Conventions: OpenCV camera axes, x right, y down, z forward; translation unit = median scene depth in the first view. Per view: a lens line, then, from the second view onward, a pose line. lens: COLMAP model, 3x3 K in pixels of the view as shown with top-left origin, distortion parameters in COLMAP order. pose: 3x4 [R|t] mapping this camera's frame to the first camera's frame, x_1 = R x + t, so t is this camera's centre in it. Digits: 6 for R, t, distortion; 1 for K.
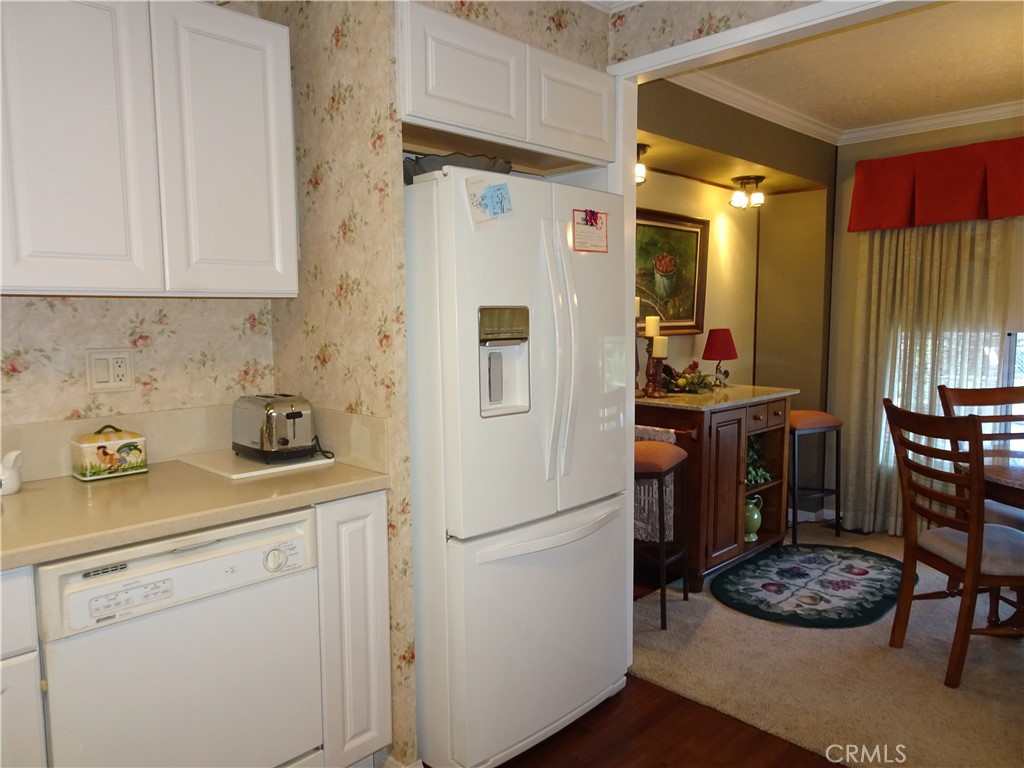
lens RADIAL K [[729.5, 0, 511.9], [0, 729.5, 385.7], [0, 0, 1]] dist [0.010267, -0.000833]
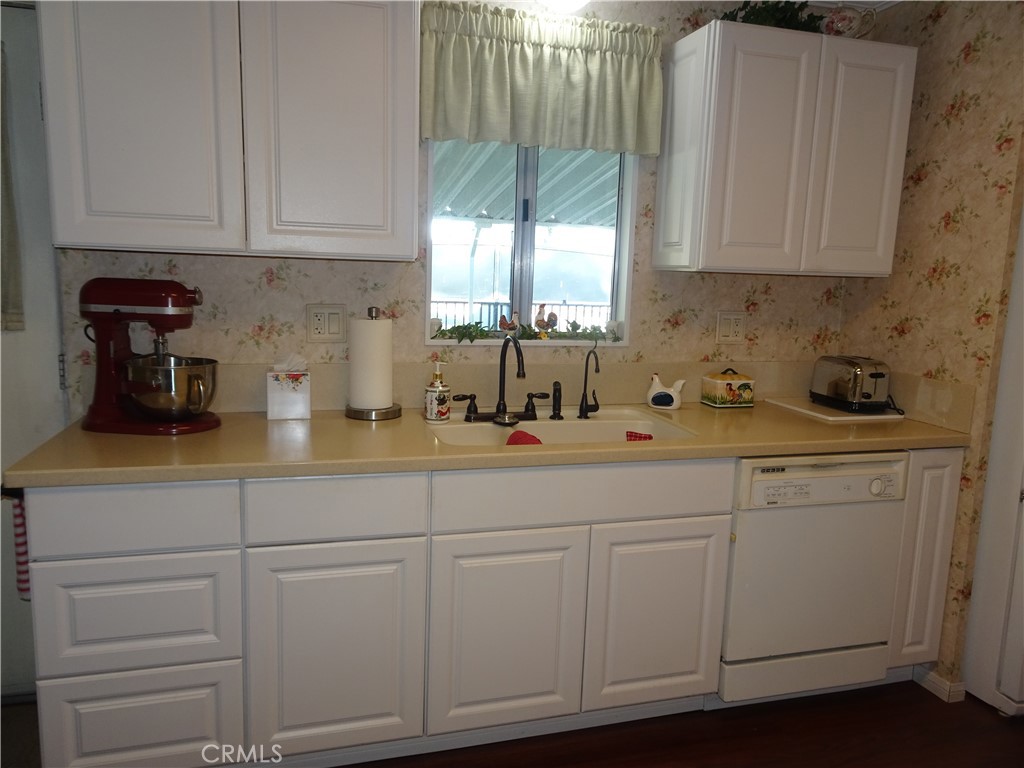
lens RADIAL K [[729.5, 0, 512.0], [0, 729.5, 386.0], [0, 0, 1]] dist [0.010267, -0.000833]
pose [[0.870745, 0.109314, -0.479430, -0.249665], [-0.085460, 0.993782, 0.071377, 0.023892], [0.484252, -0.021179, 0.874672, -0.363559]]
